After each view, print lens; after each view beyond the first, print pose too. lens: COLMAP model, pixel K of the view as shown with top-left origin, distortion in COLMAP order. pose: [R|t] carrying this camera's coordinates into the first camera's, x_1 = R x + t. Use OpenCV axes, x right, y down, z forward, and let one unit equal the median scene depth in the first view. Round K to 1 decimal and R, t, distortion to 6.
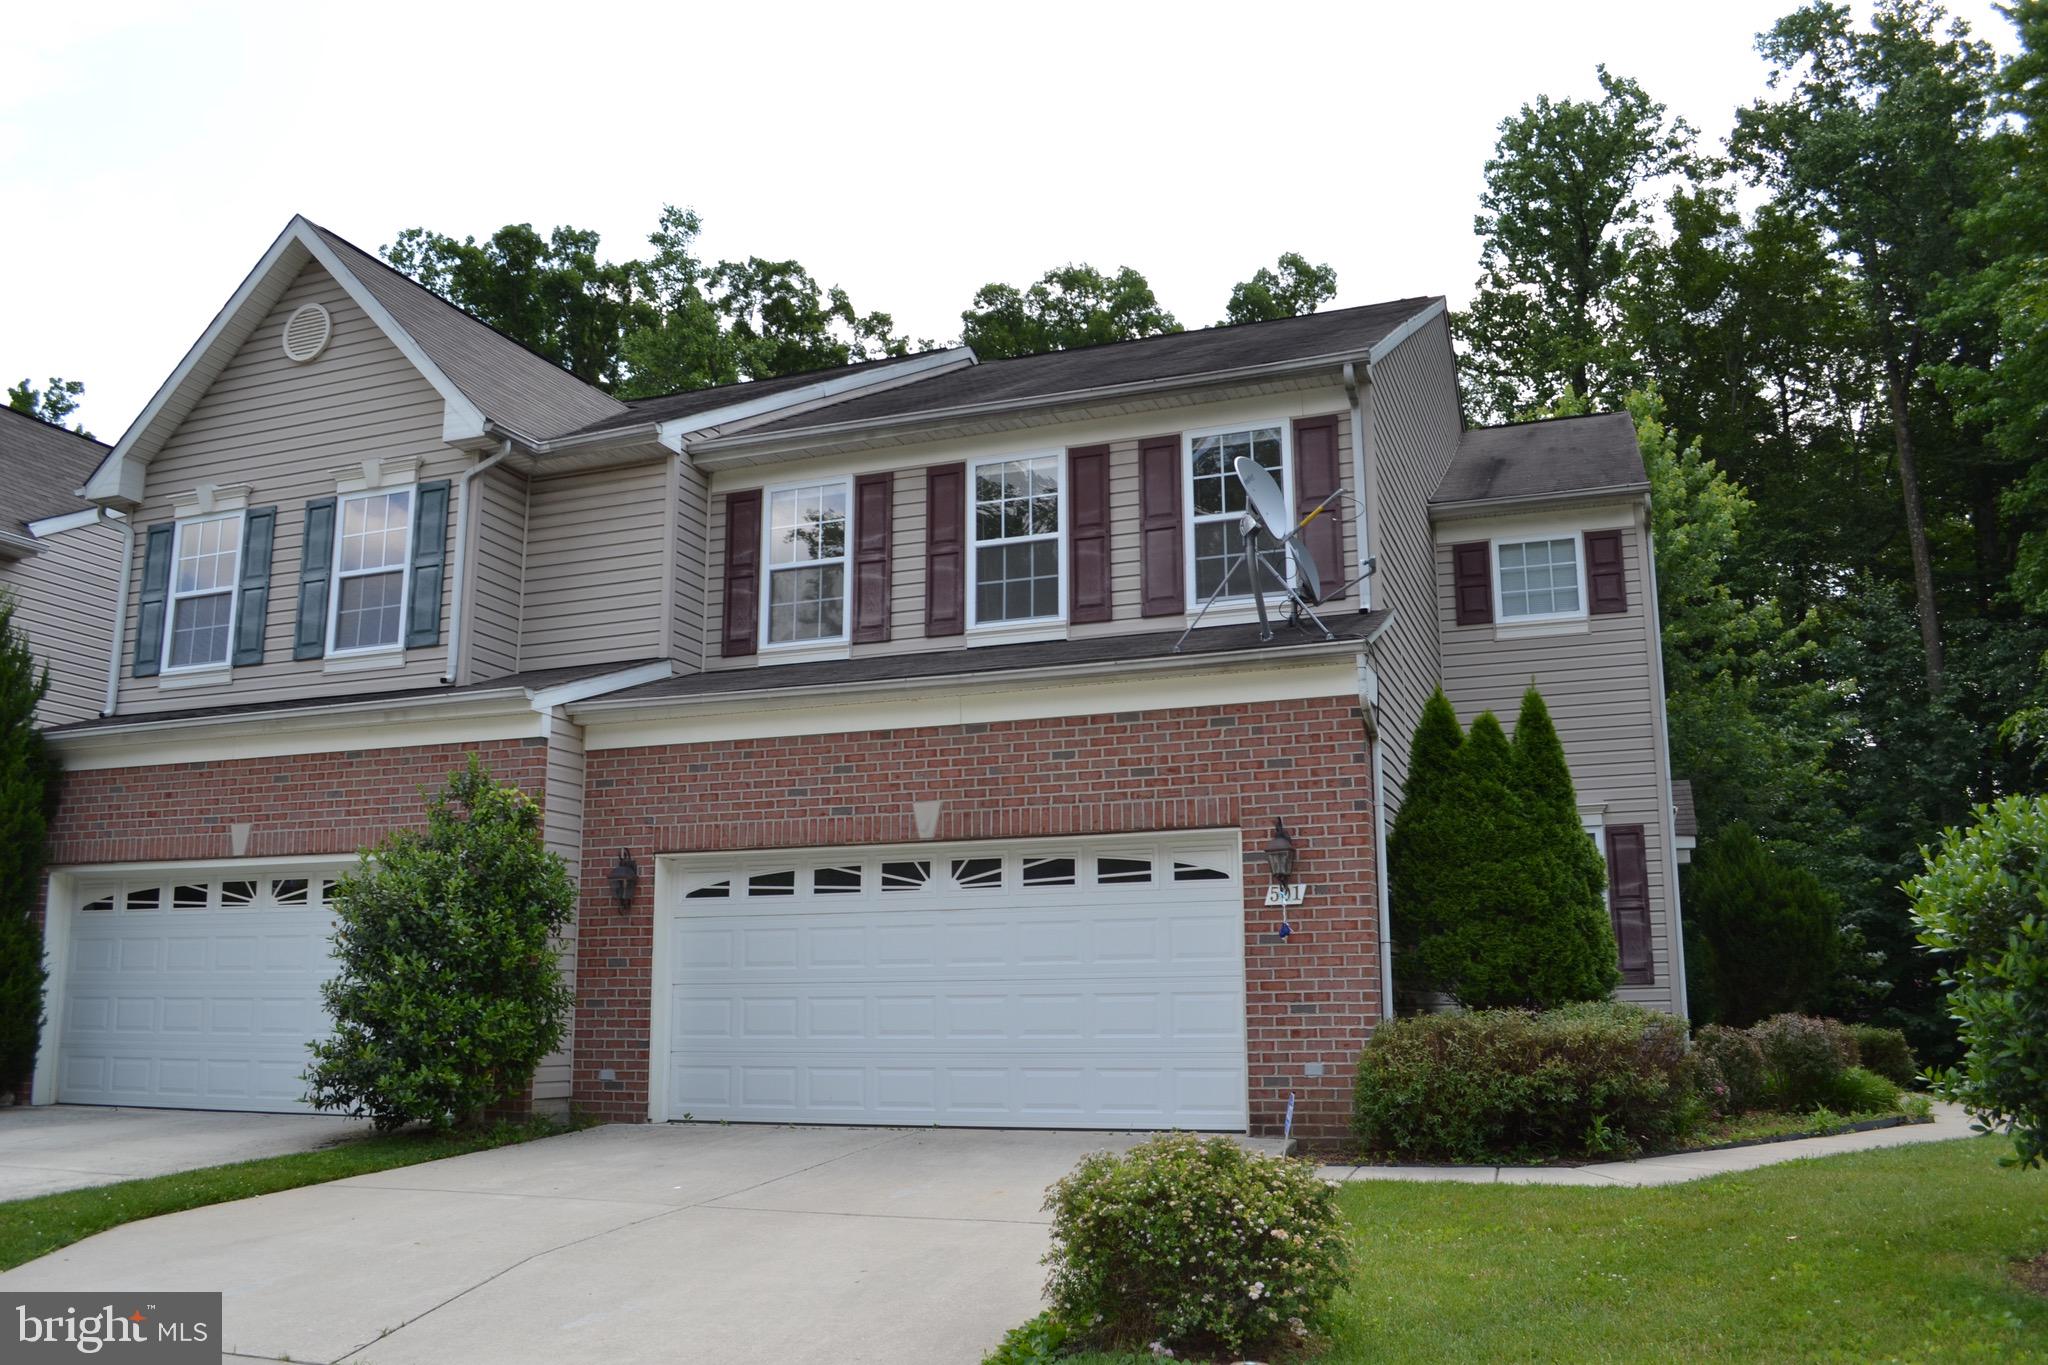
lens RADIAL K [[1643.6, 0, 1021.9], [0, 1643.6, 686.8], [0, 0, 1]] dist [-0.085869, 0.018336]
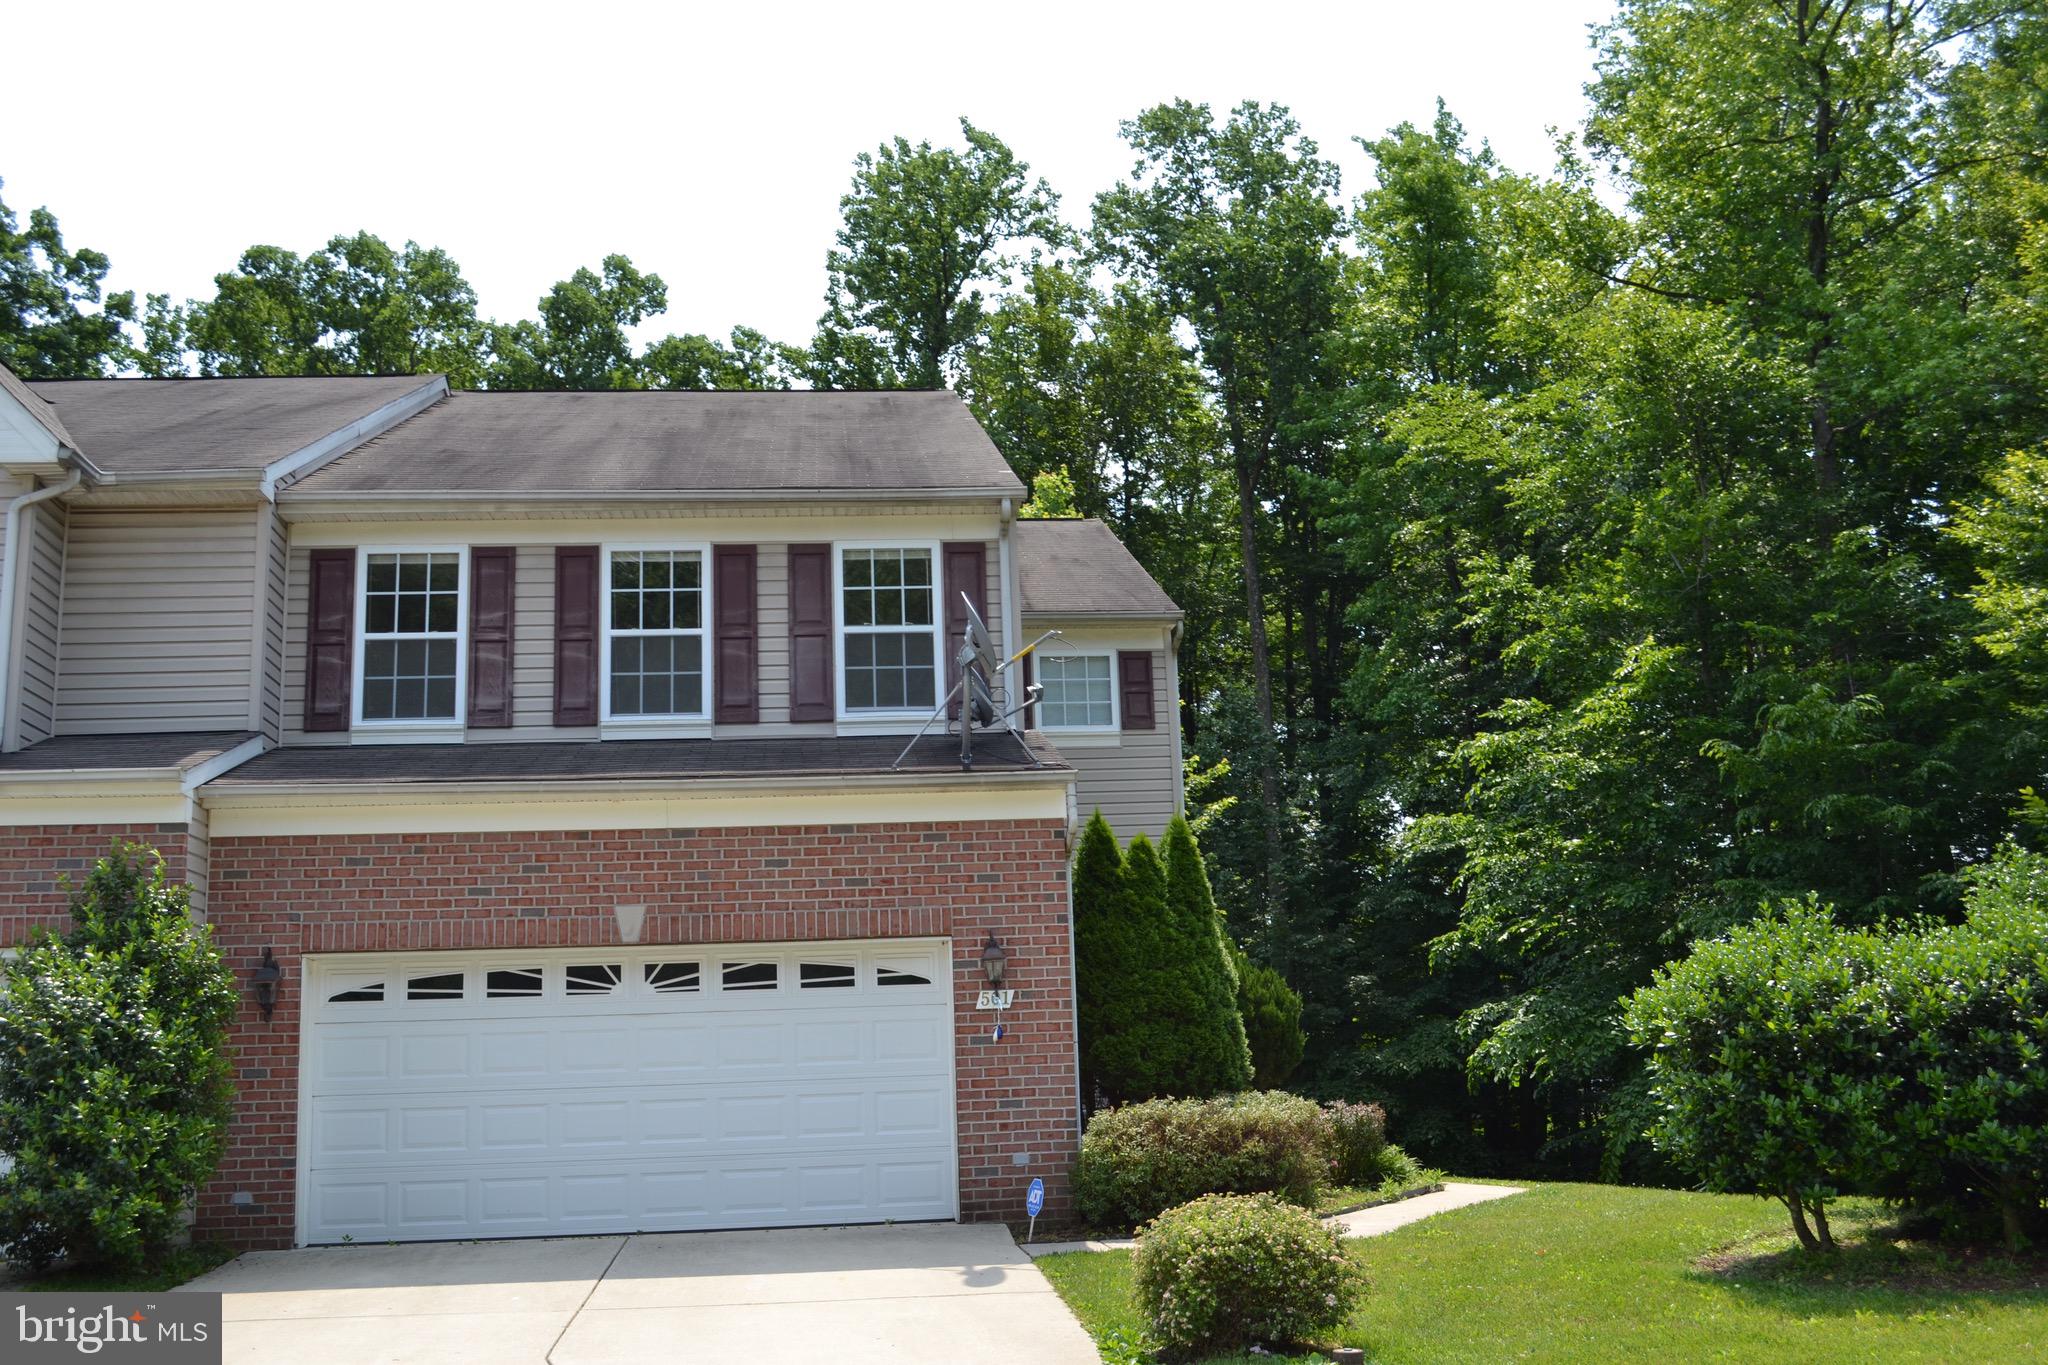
lens RADIAL K [[1929.7, 0, 1020.1], [0, 1929.7, 694.3], [0, 0, 1]] dist [-0.076037, 0.000000]
pose [[0.898262, 0.061774, 0.435097, -0.314625], [-0.053480, 0.998078, -0.031295, -0.029287], [-0.436194, 0.004842, 0.899840, -0.129791]]
